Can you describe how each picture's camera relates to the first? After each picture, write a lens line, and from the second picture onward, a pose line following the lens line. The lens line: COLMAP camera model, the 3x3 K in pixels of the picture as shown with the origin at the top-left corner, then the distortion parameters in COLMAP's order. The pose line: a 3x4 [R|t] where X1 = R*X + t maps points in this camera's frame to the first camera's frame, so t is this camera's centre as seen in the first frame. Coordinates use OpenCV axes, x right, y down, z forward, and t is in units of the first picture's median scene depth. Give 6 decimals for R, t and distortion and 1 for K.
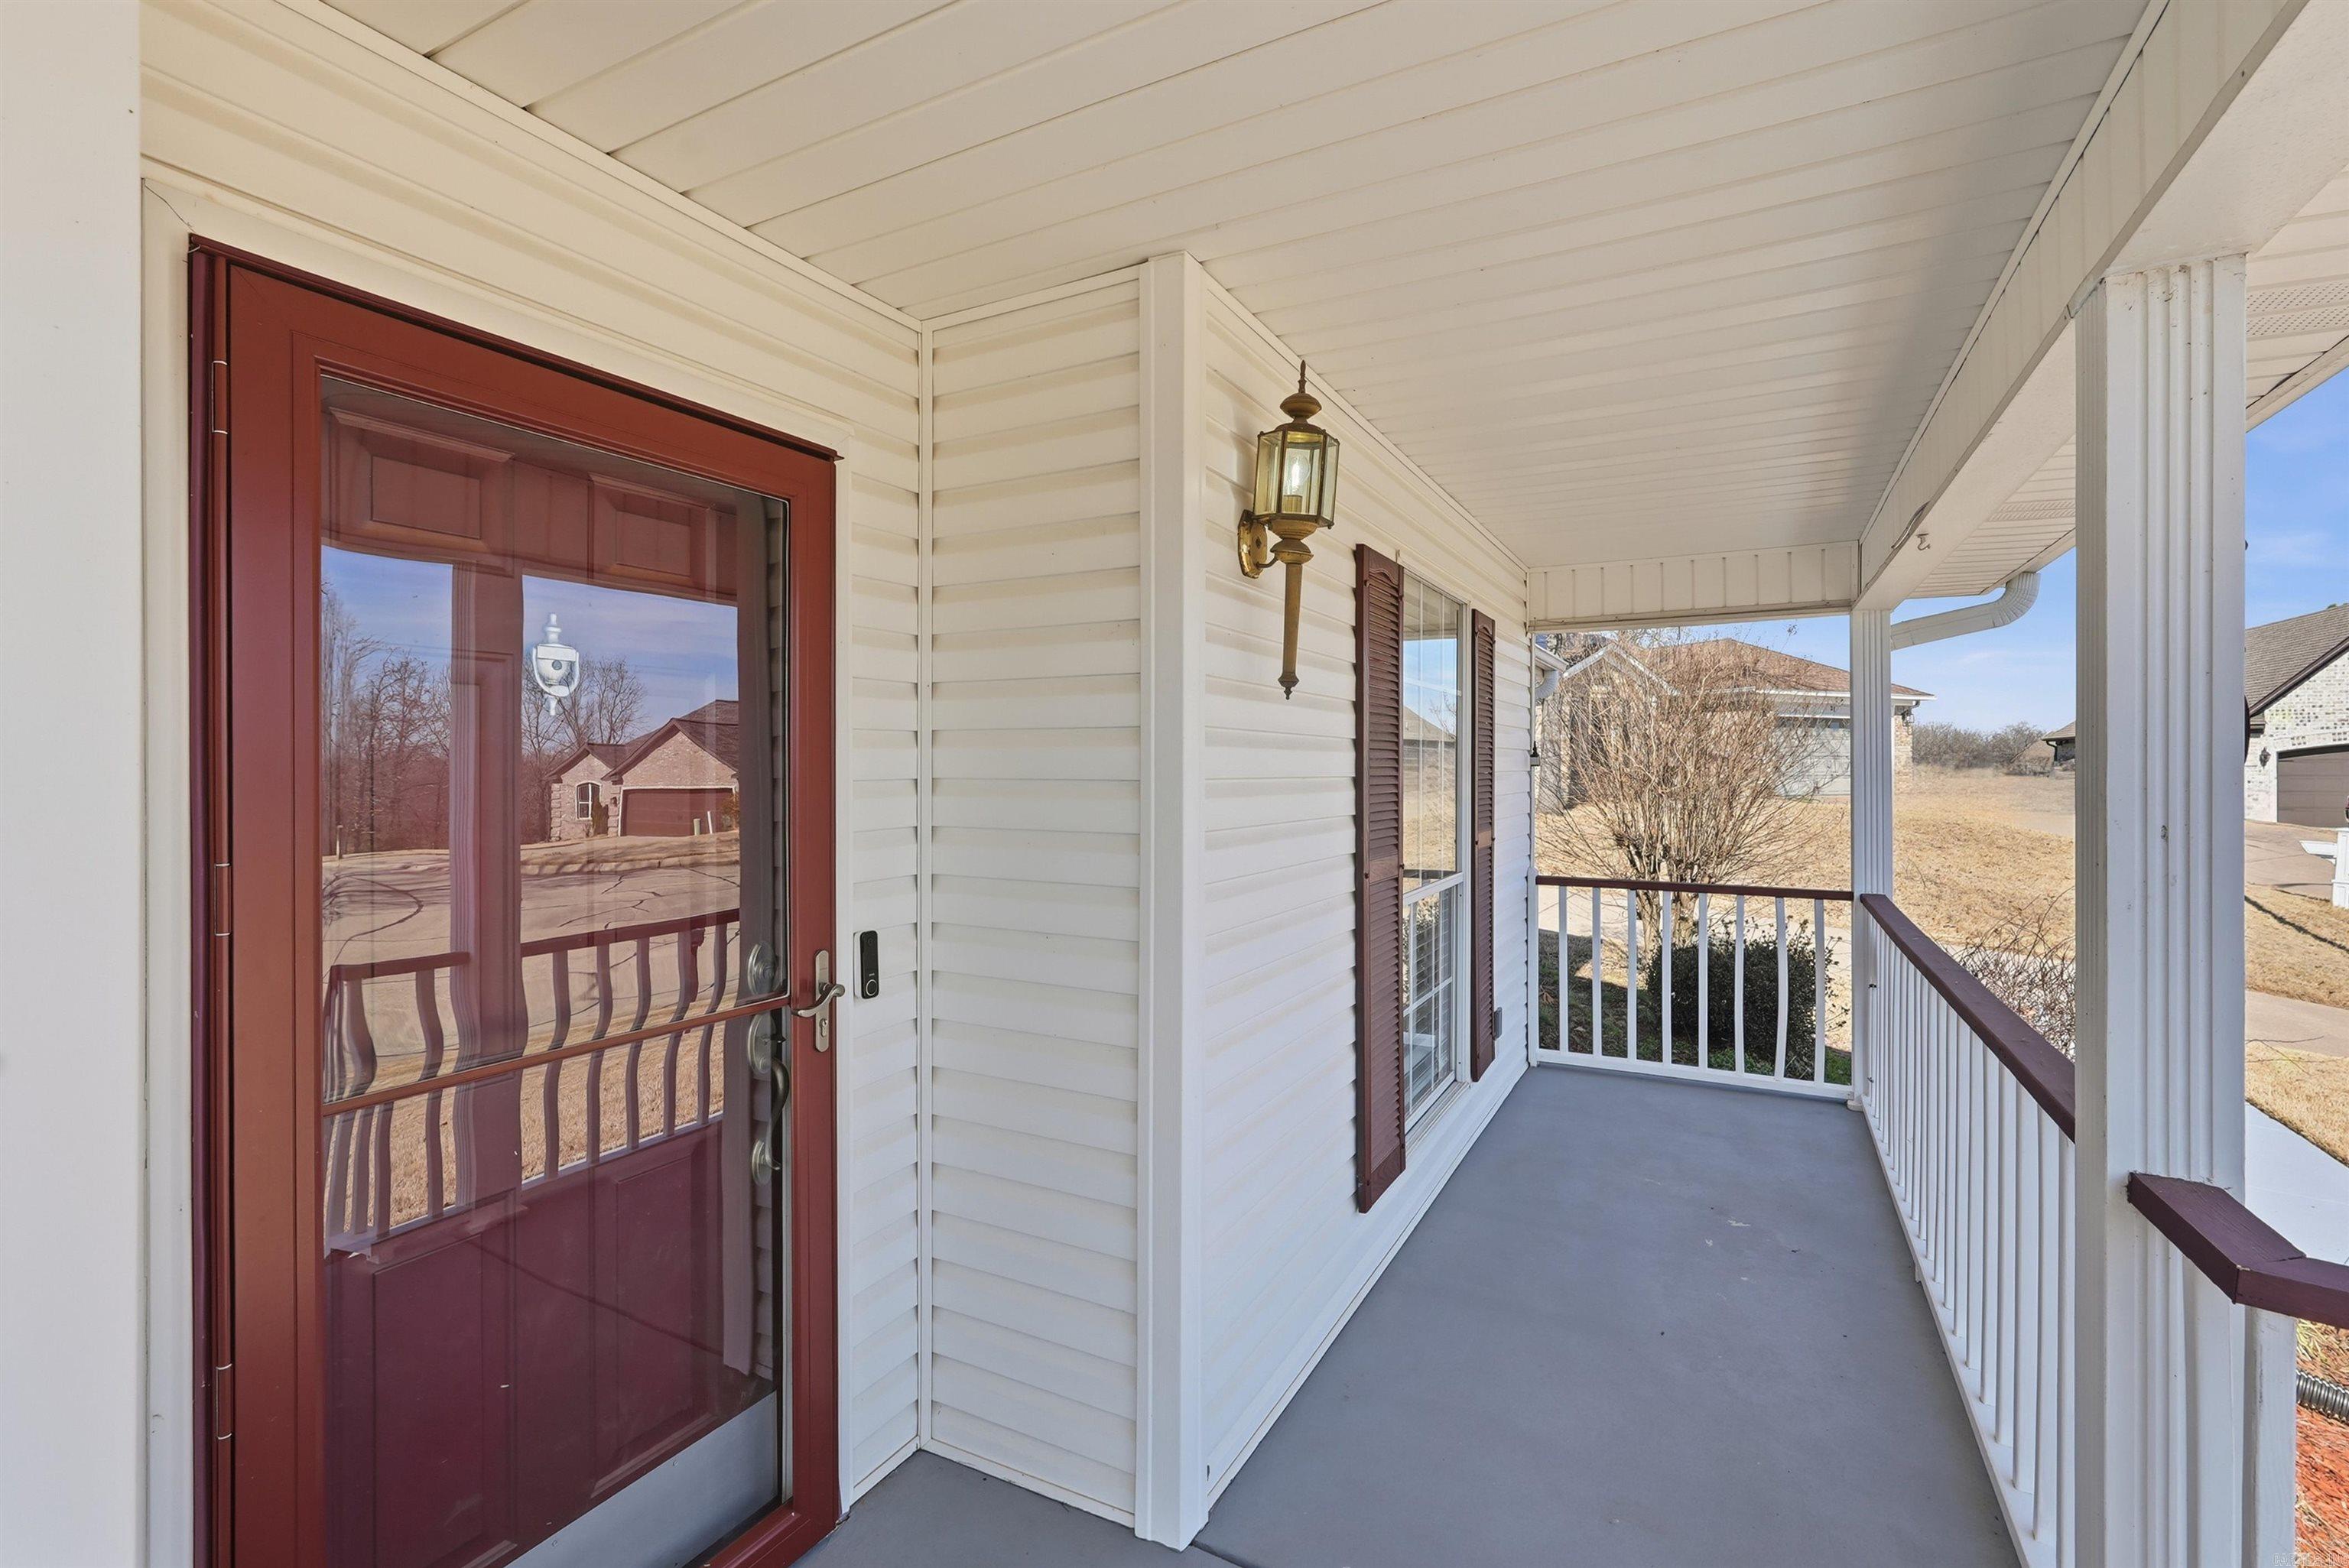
lens RADIAL K [[1046.8, 0, 1174.5], [0, 1046.8, 784.0], [0, 0, 1]] dist [-0.004567, 0.000351]
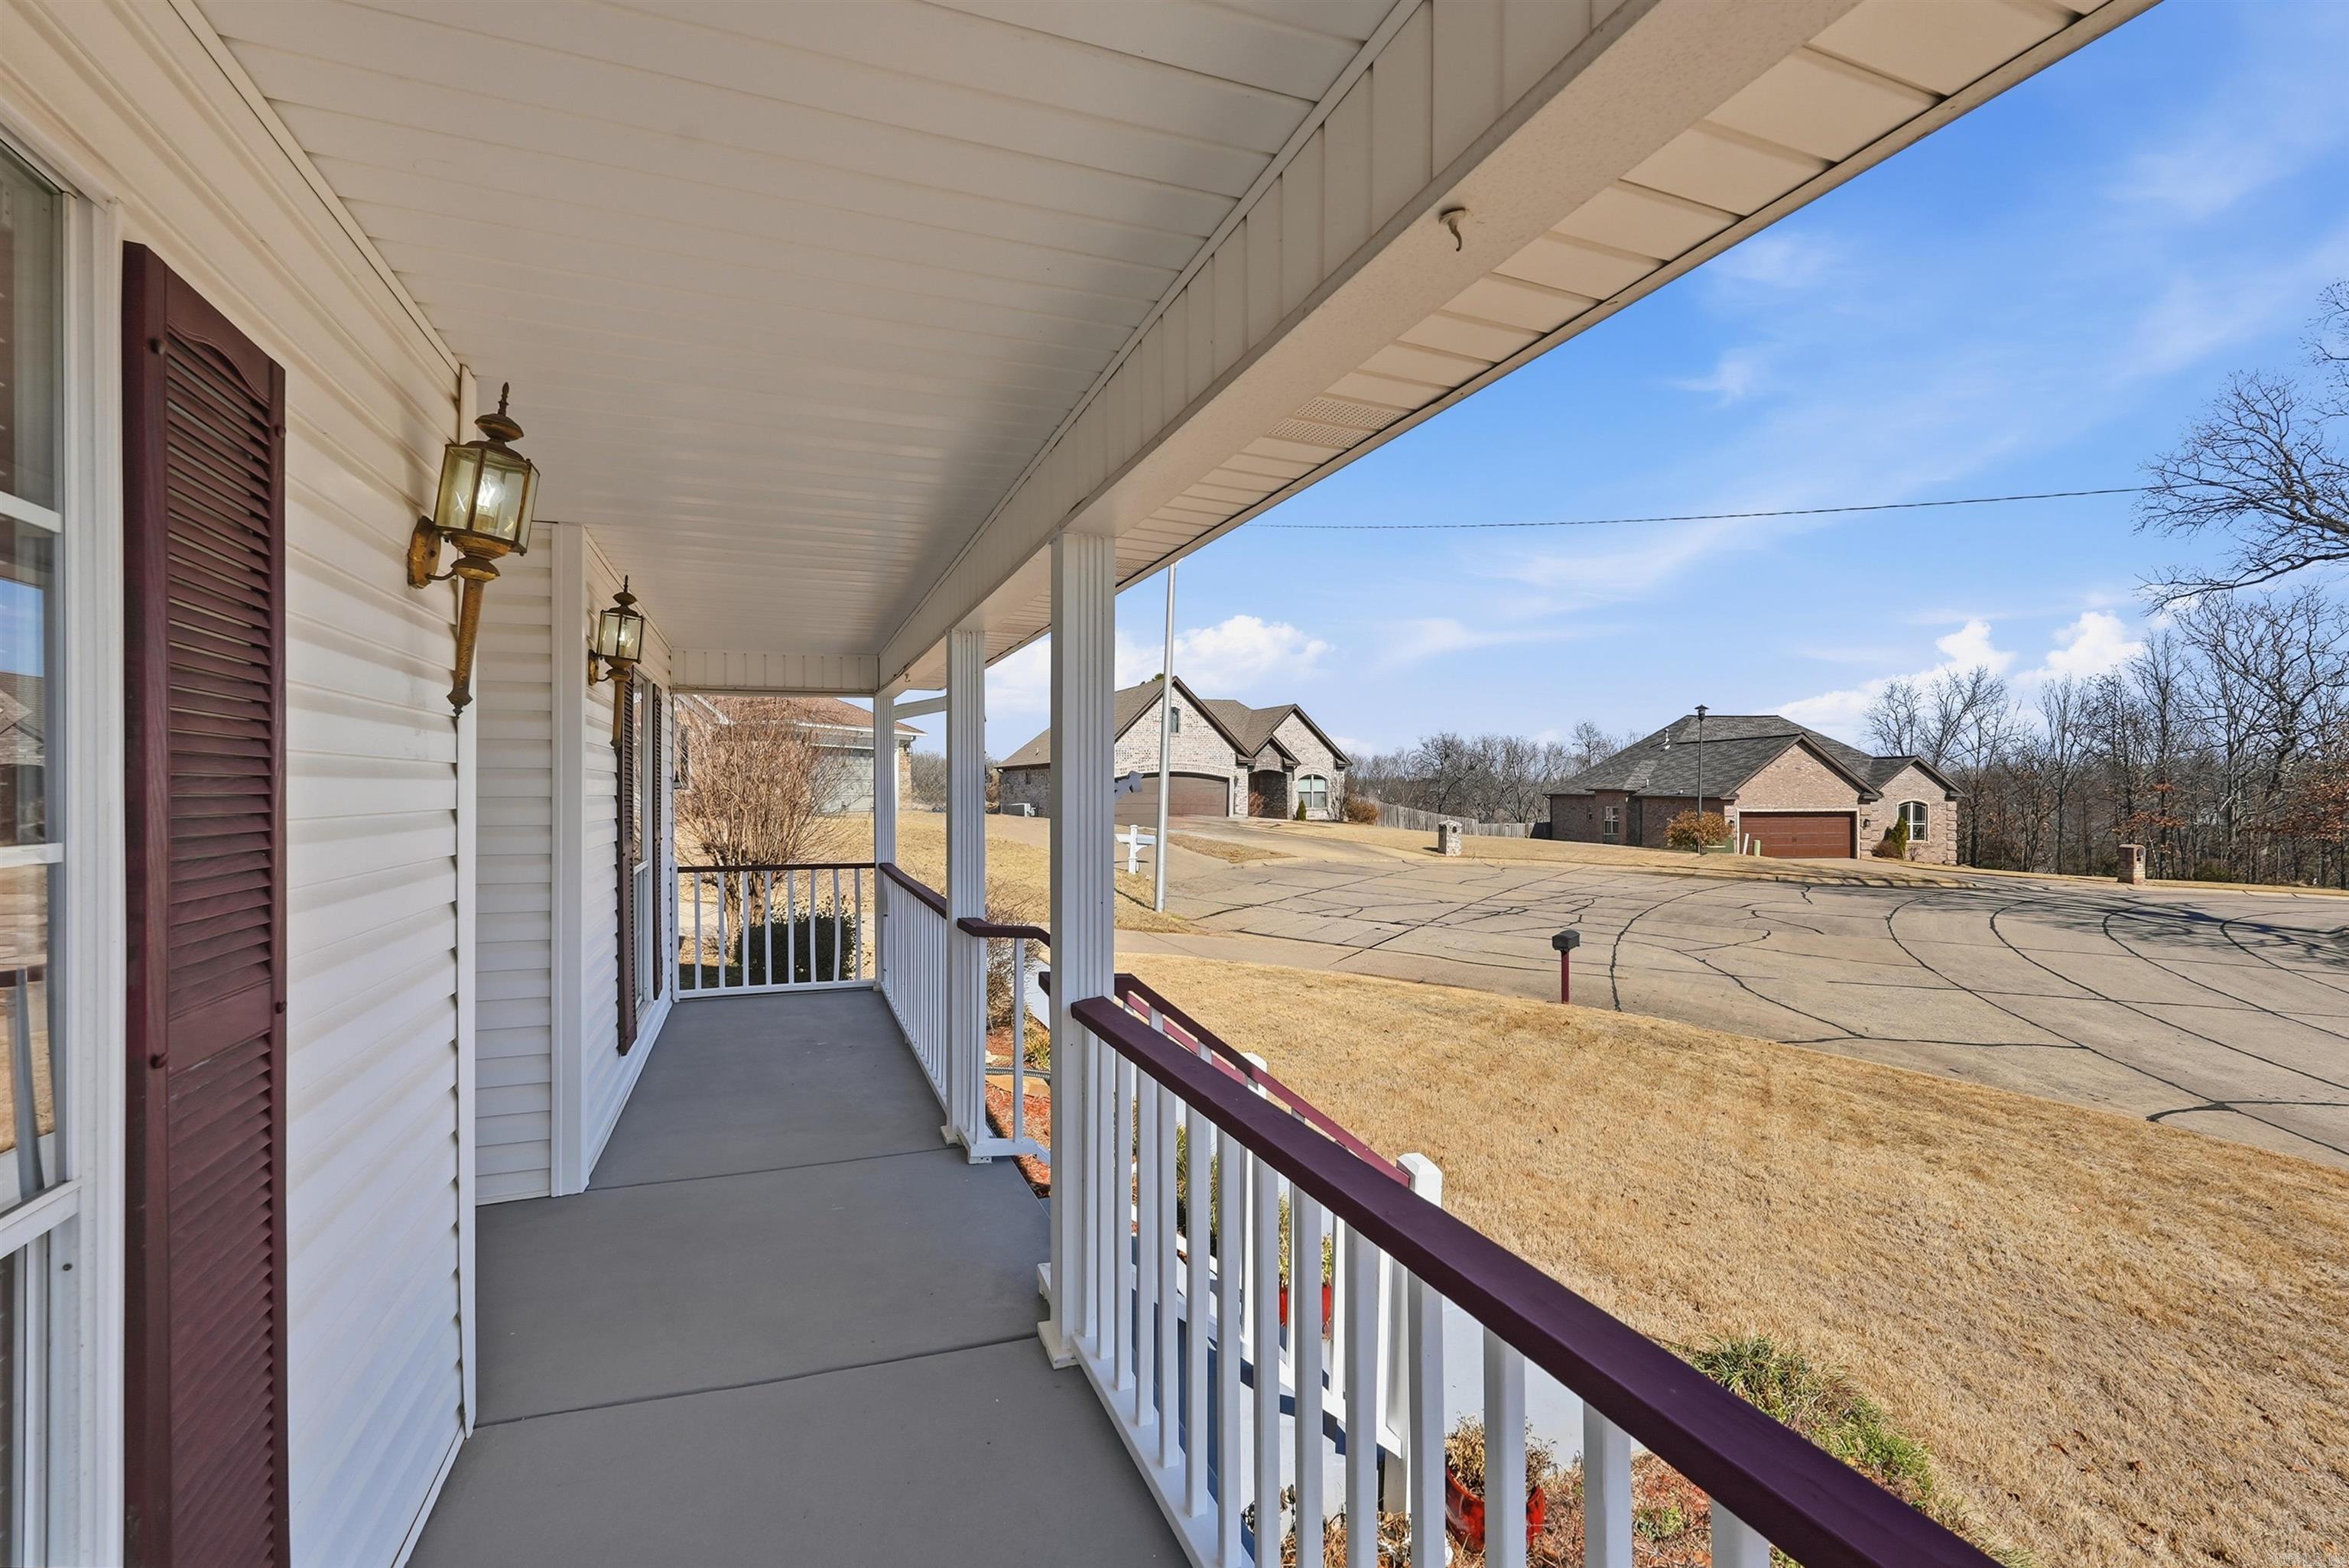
lens RADIAL K [[1046.8, 0, 1174.5], [0, 1046.8, 784.0], [0, 0, 1]] dist [-0.004567, 0.000351]
pose [[0.651920, 0.006431, 0.758260, -0.313383], [0.008970, 0.999829, -0.016193, 0.006441], [-0.758235, 0.017358, 0.651751, -0.464114]]
